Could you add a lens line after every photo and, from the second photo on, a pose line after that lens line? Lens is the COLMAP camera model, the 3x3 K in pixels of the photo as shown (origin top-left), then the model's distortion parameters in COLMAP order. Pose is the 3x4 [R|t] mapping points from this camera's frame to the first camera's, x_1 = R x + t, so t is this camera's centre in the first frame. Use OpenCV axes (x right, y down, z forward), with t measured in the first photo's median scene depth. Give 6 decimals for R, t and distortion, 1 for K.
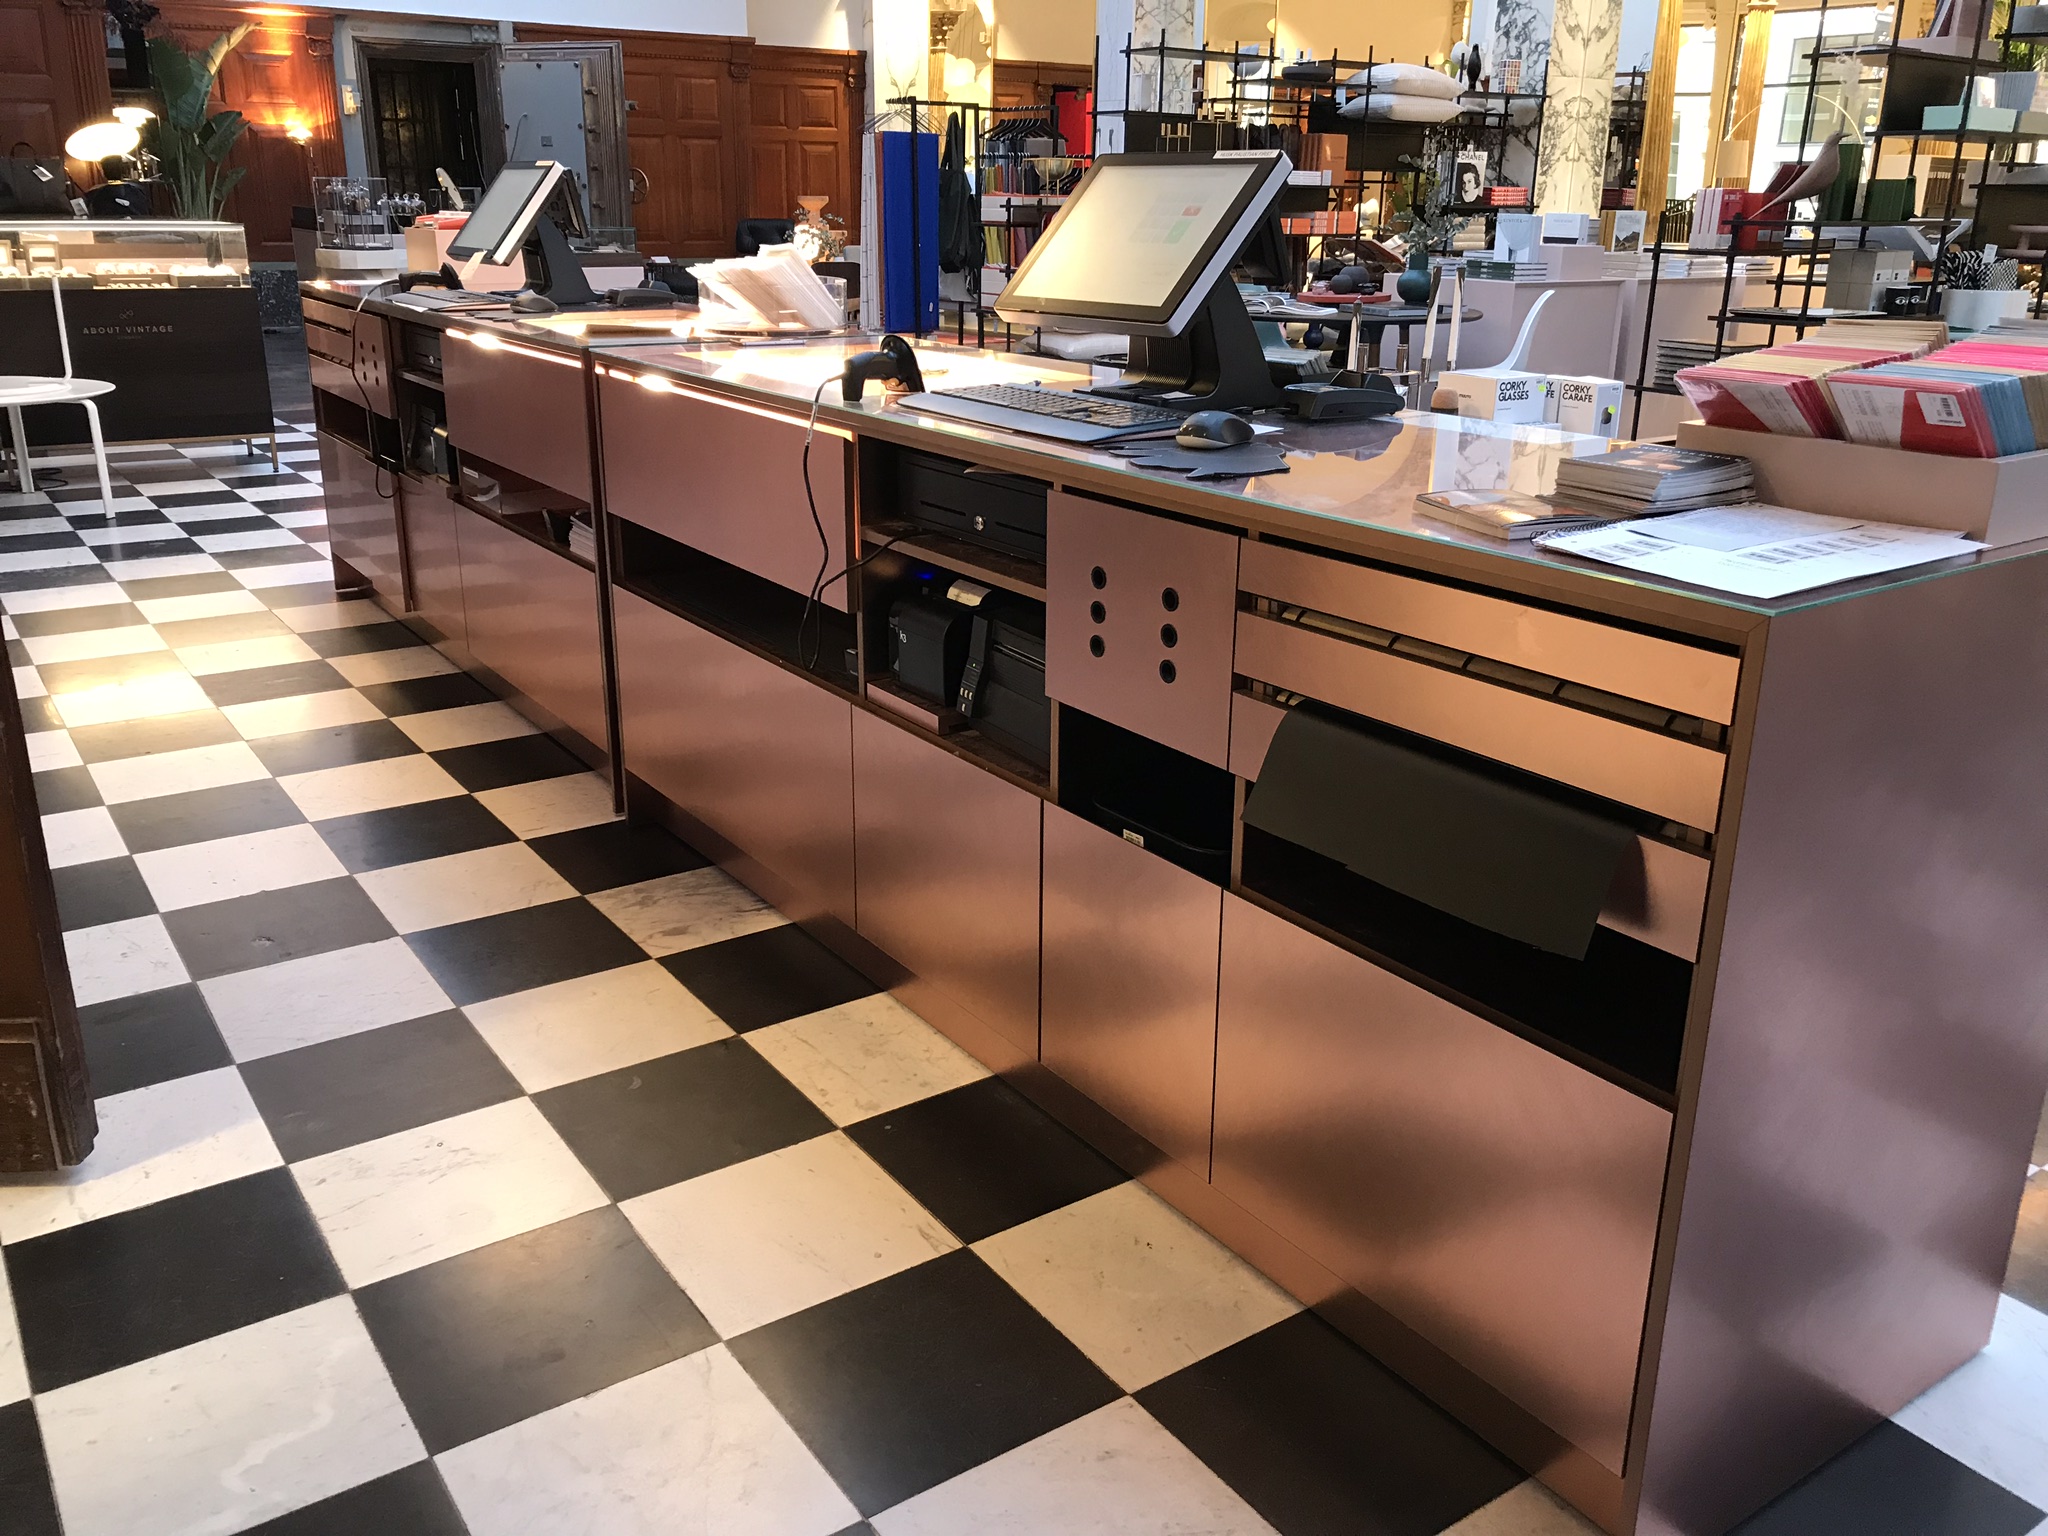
lens RADIAL K [[1688.1, 0, 1026.8], [0, 1688.1, 764.4], [0, 0, 1]] dist [0.013645, 0.009465]
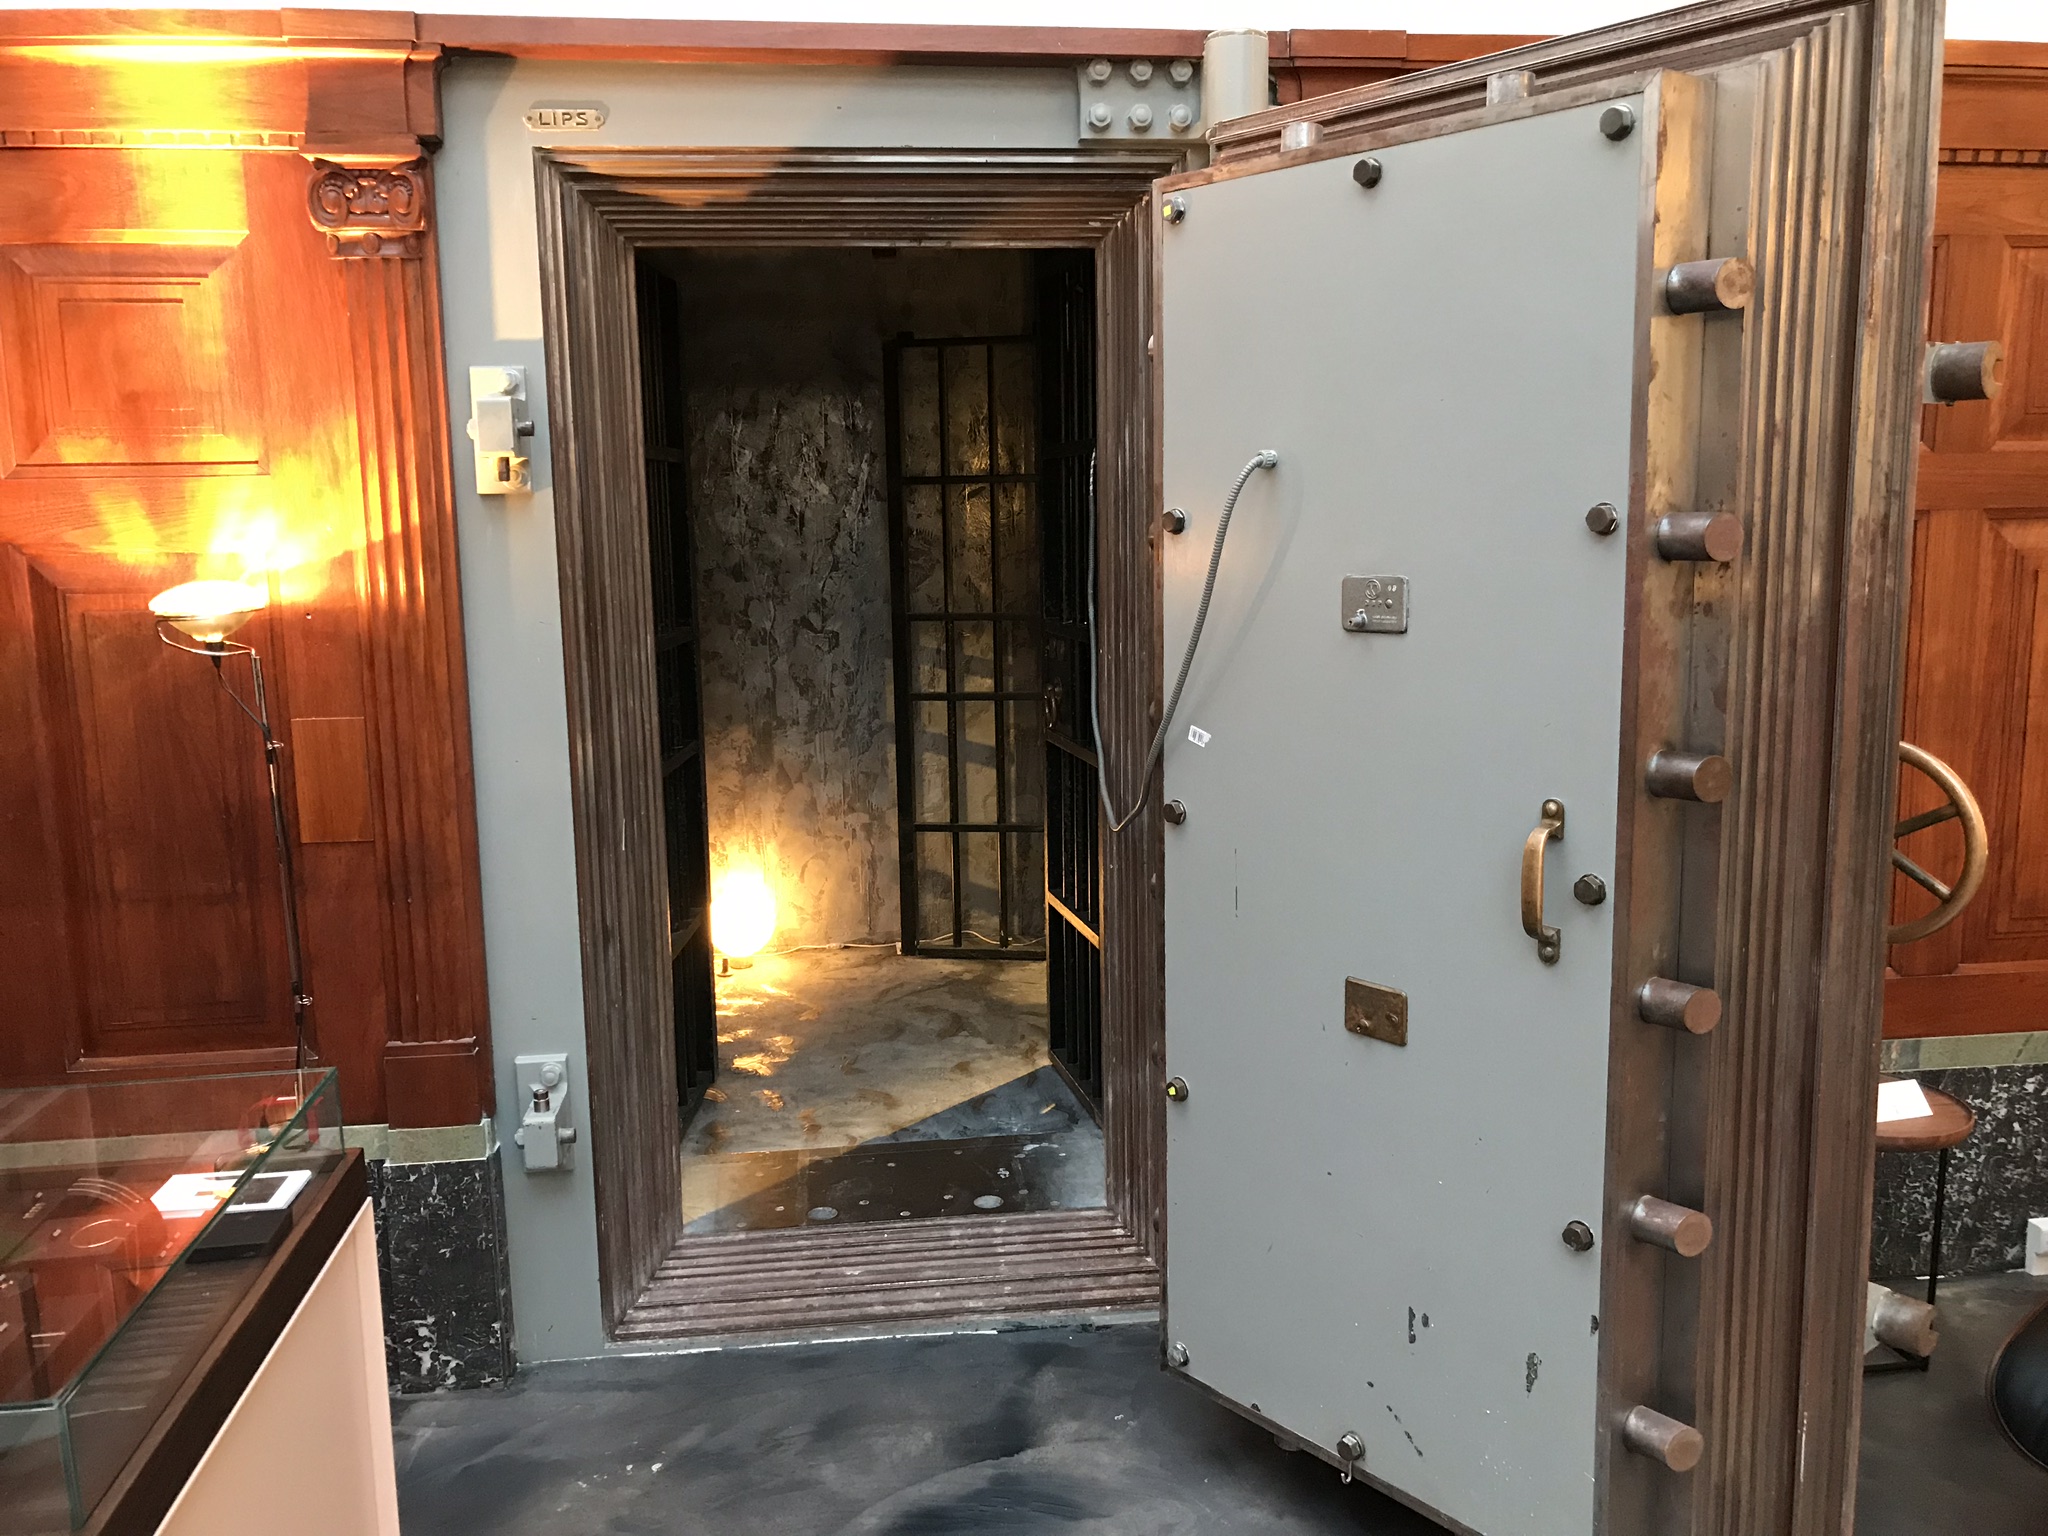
lens RADIAL K [[1688.1, 0, 1026.8], [0, 1688.1, 768.6], [0, 0, 1]] dist [0.013645, 0.009465]
pose [[0.884611, 0.046373, -0.464019, -0.238972], [-0.124882, 0.982257, -0.139911, -0.329477], [0.449298, 0.181714, 0.874706, 0.854010]]
